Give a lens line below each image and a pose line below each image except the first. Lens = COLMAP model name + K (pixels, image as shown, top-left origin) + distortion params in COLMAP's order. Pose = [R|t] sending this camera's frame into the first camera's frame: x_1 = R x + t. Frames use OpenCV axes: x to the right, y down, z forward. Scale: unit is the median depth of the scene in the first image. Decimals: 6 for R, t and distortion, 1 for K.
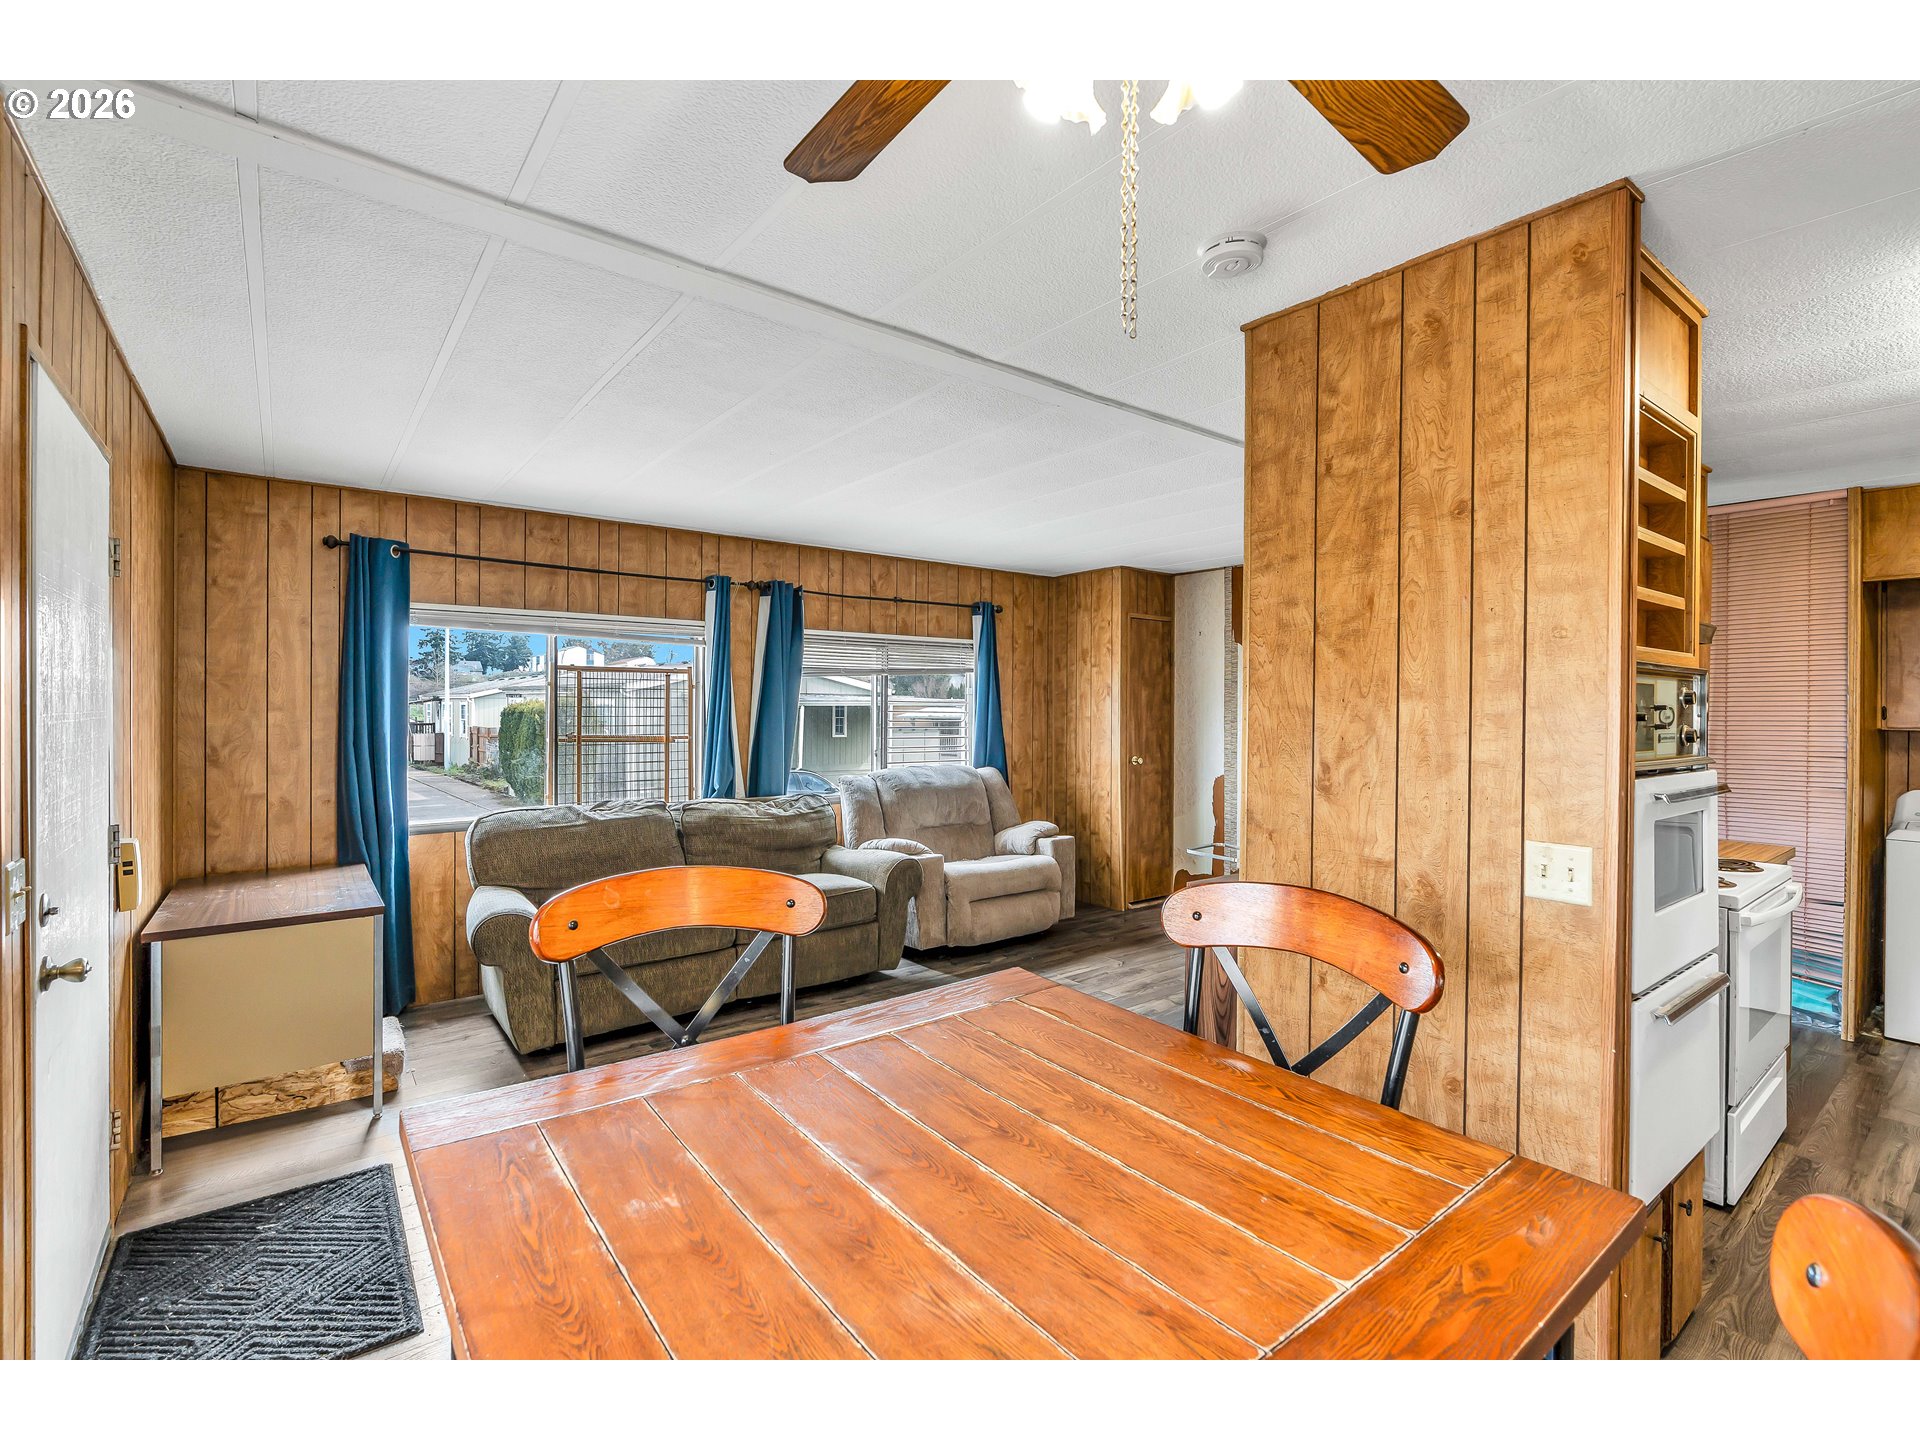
lens RADIAL K [[870.5, 0, 967.3], [0, 870.5, 708.1], [0, 0, 1]] dist [-0.010752, 0.001060]
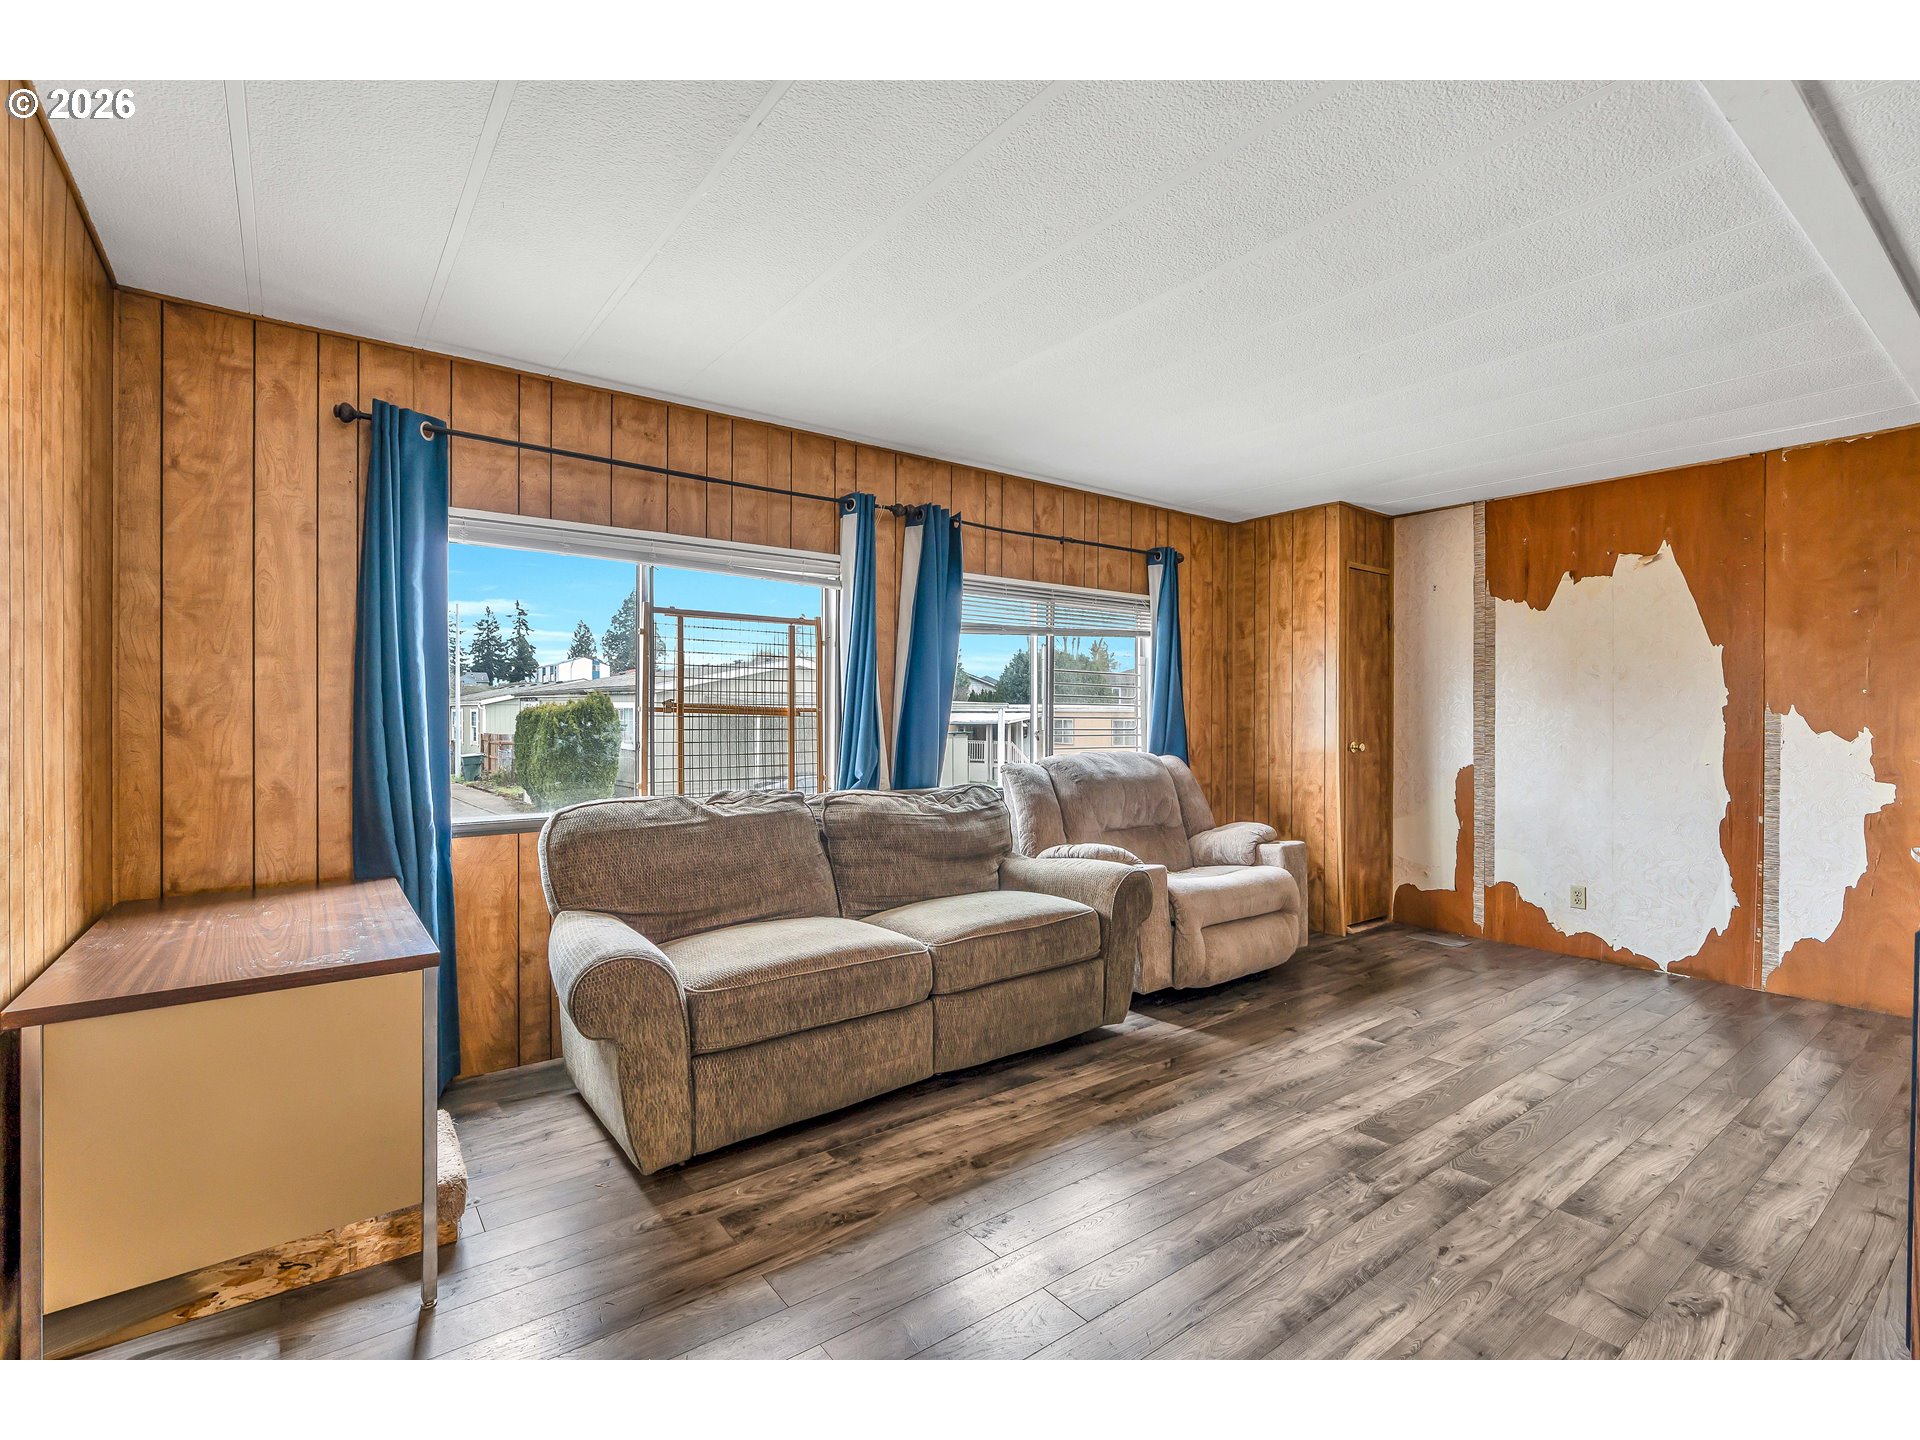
lens RADIAL K [[870.5, 0, 972.2], [0, 870.5, 722.9], [0, 0, 1]] dist [-0.010752, 0.001060]
pose [[0.999994, 0.001100, -0.003355, -0.203366], [-0.001080, 0.999981, 0.005998, 0.044711], [0.003362, -0.005994, 0.999976, 0.271087]]
